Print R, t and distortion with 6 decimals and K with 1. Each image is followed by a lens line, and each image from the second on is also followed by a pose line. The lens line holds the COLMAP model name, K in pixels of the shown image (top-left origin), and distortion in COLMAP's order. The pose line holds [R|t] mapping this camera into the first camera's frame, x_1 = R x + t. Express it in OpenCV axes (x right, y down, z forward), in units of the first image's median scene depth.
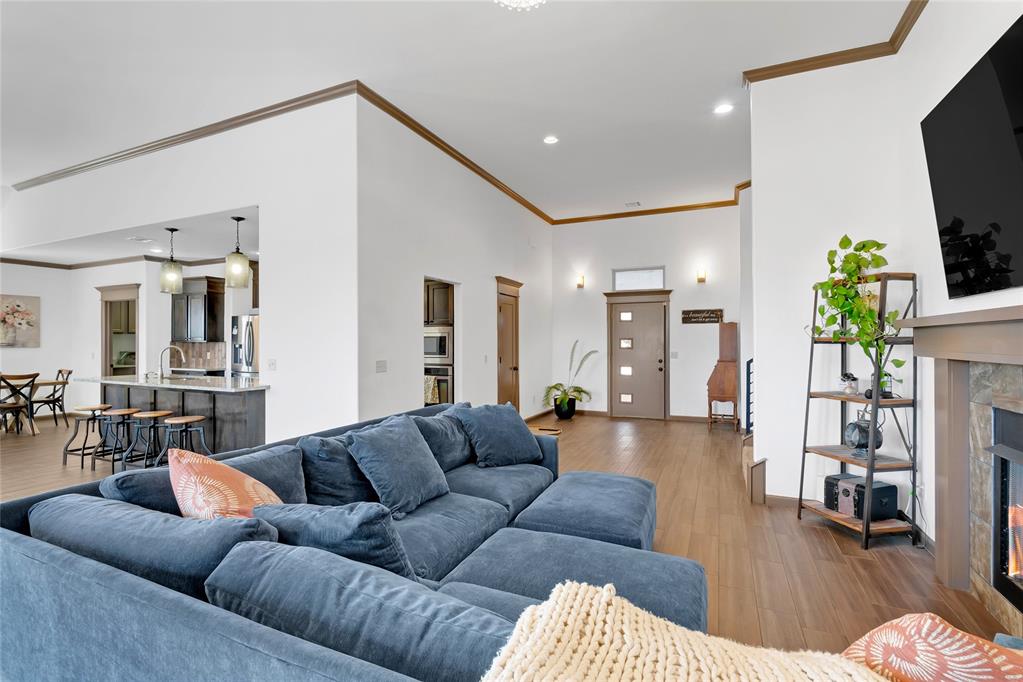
lens RADIAL K [[475.4, 0, 511.5], [0, 475.4, 341.0], [0, 0, 1]] dist [-0.000768, 0.000667]
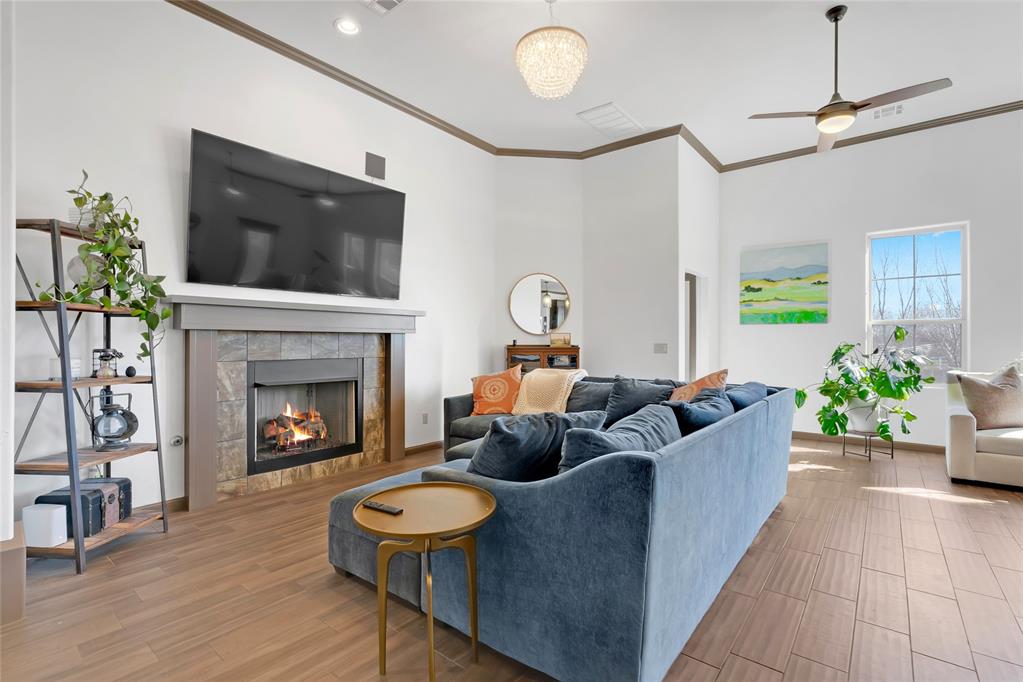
lens RADIAL K [[477.4, 0, 509.5], [0, 477.4, 343.9], [0, 0, 1]] dist [-0.003118, 0.000173]
pose [[-0.965869, -0.001112, 0.259030, -0.147585], [-0.000344, 0.999995, 0.003009, 0.051091], [-0.259033, 0.002818, -0.965864, 1.512455]]
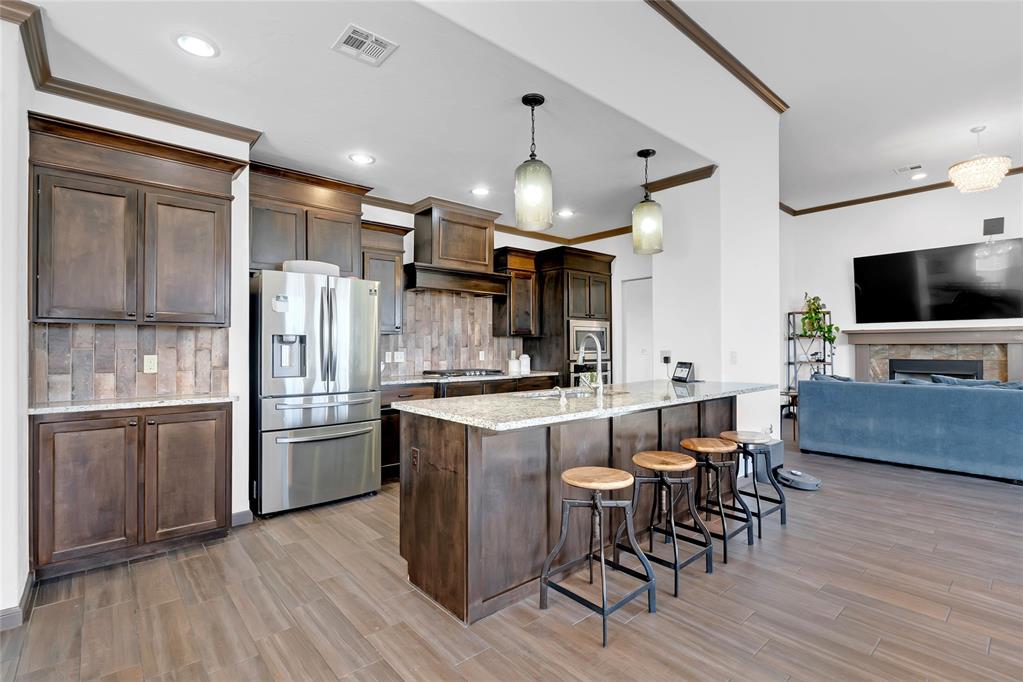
lens RADIAL K [[477.4, 0, 509.5], [0, 477.4, 343.9], [0, 0, 1]] dist [-0.003118, 0.000173]
pose [[0.427978, 0.007086, 0.903761, -1.921719], [0.000794, 0.999966, -0.008217, 0.041465], [-0.903789, 0.004234, 0.427958, 1.268214]]
